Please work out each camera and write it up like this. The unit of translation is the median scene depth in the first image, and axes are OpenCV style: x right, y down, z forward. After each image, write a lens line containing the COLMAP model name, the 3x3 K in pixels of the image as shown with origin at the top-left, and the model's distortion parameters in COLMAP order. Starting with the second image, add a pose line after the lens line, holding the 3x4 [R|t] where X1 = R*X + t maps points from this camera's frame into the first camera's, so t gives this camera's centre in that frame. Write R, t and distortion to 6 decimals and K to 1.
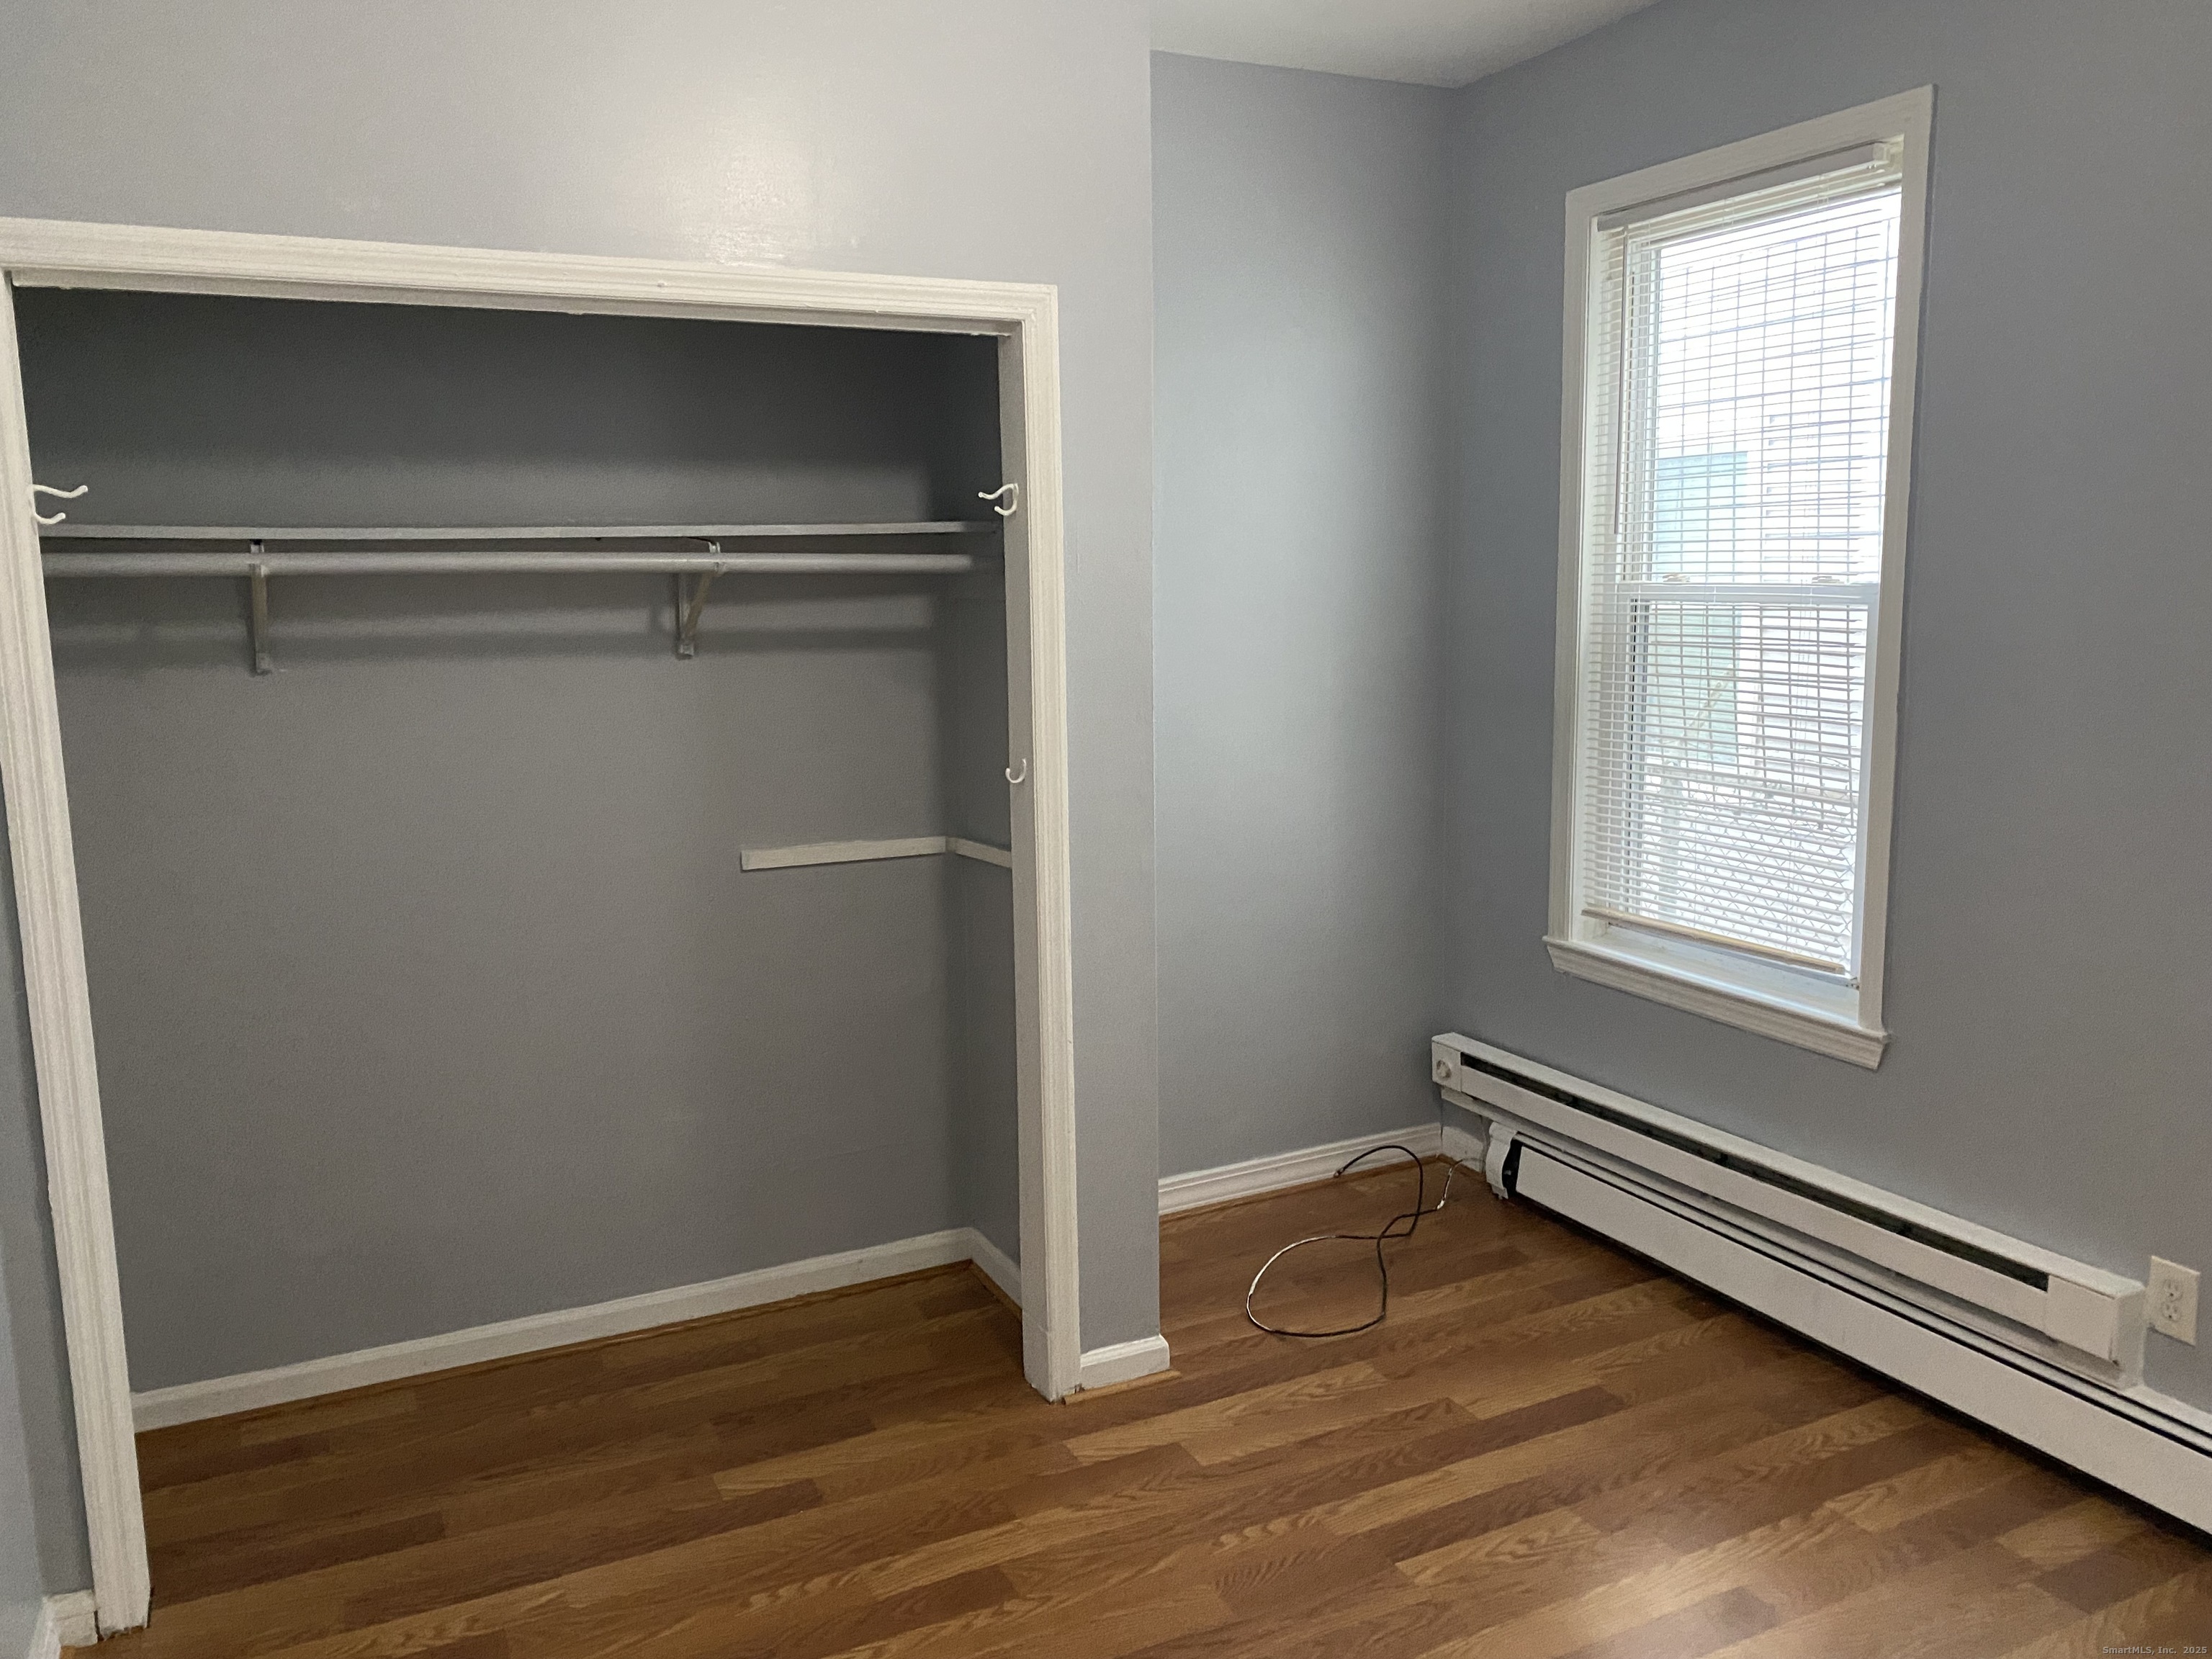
lens RADIAL K [[1700.9, 0, 1106.0], [0, 1700.9, 829.5], [0, 0, 1]] dist [0.006889, -0.002222]
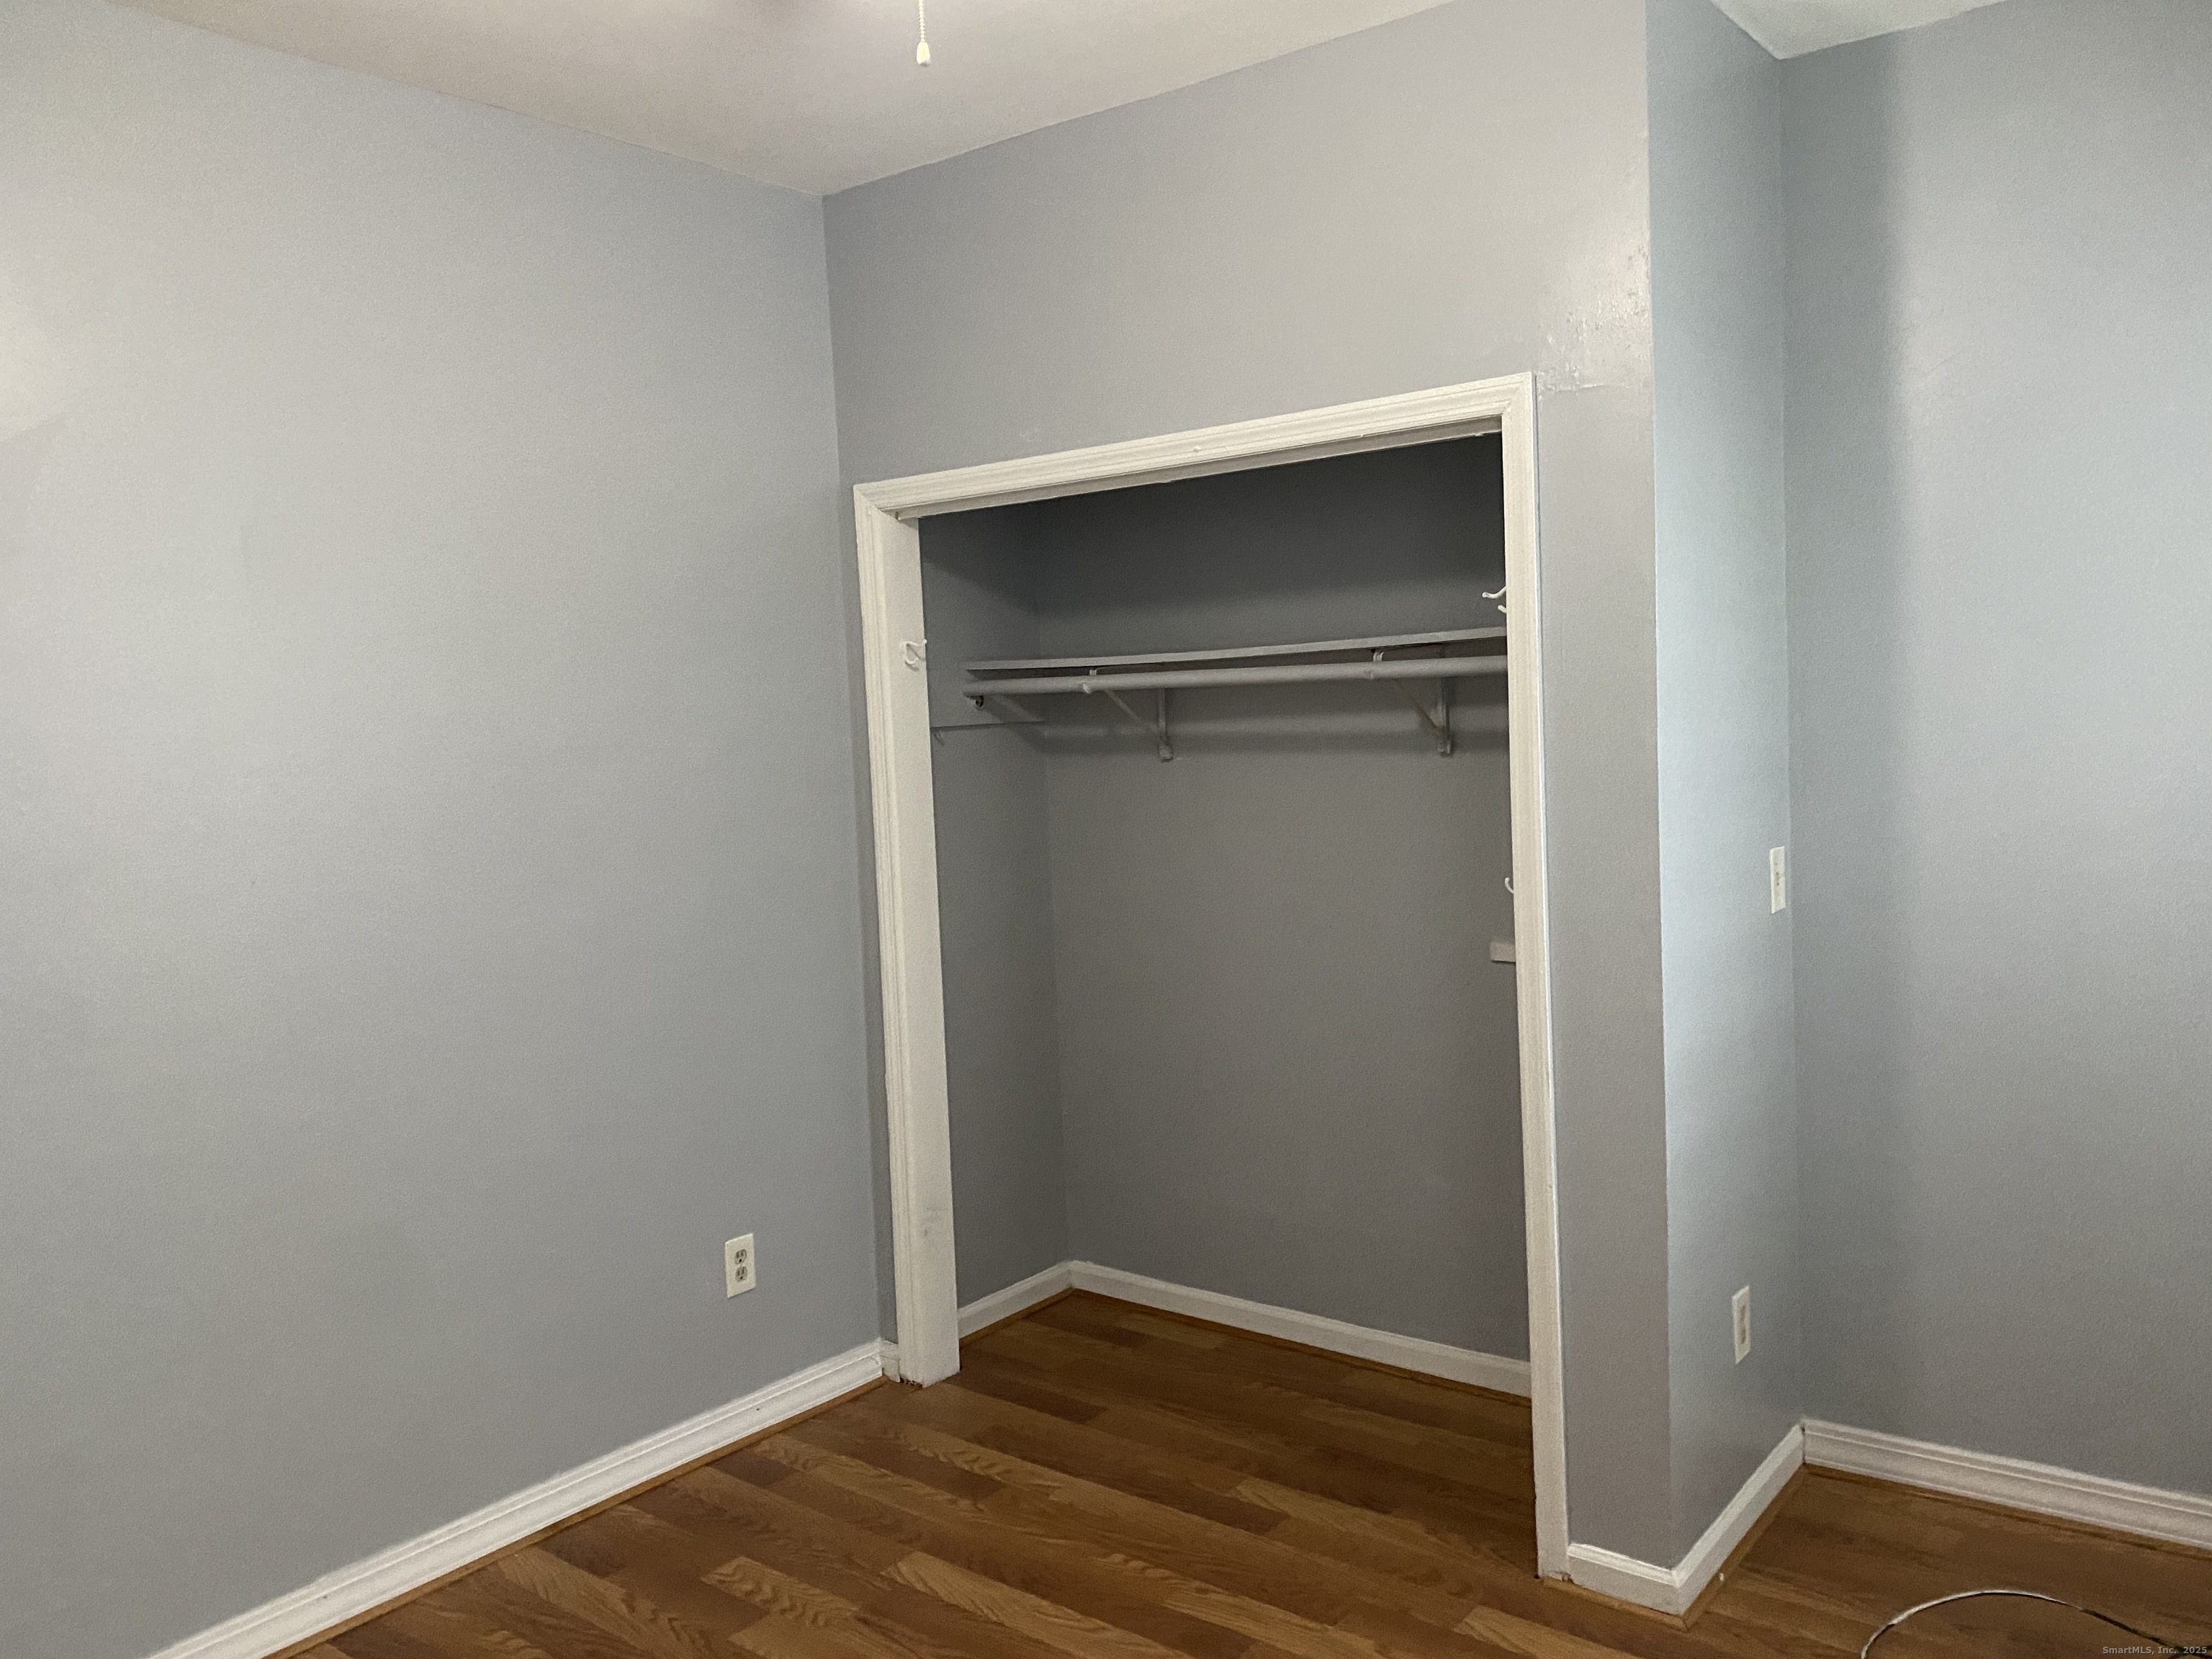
lens RADIAL K [[1700.9, 0, 1106.0], [0, 1700.9, 829.5], [0, 0, 1]] dist [0.006889, -0.002222]
pose [[0.420236, 0.059007, -0.905494, 0.712435], [-0.102226, 0.994610, 0.017371, -0.056669], [0.901638, 0.085265, 0.424003, 0.391920]]
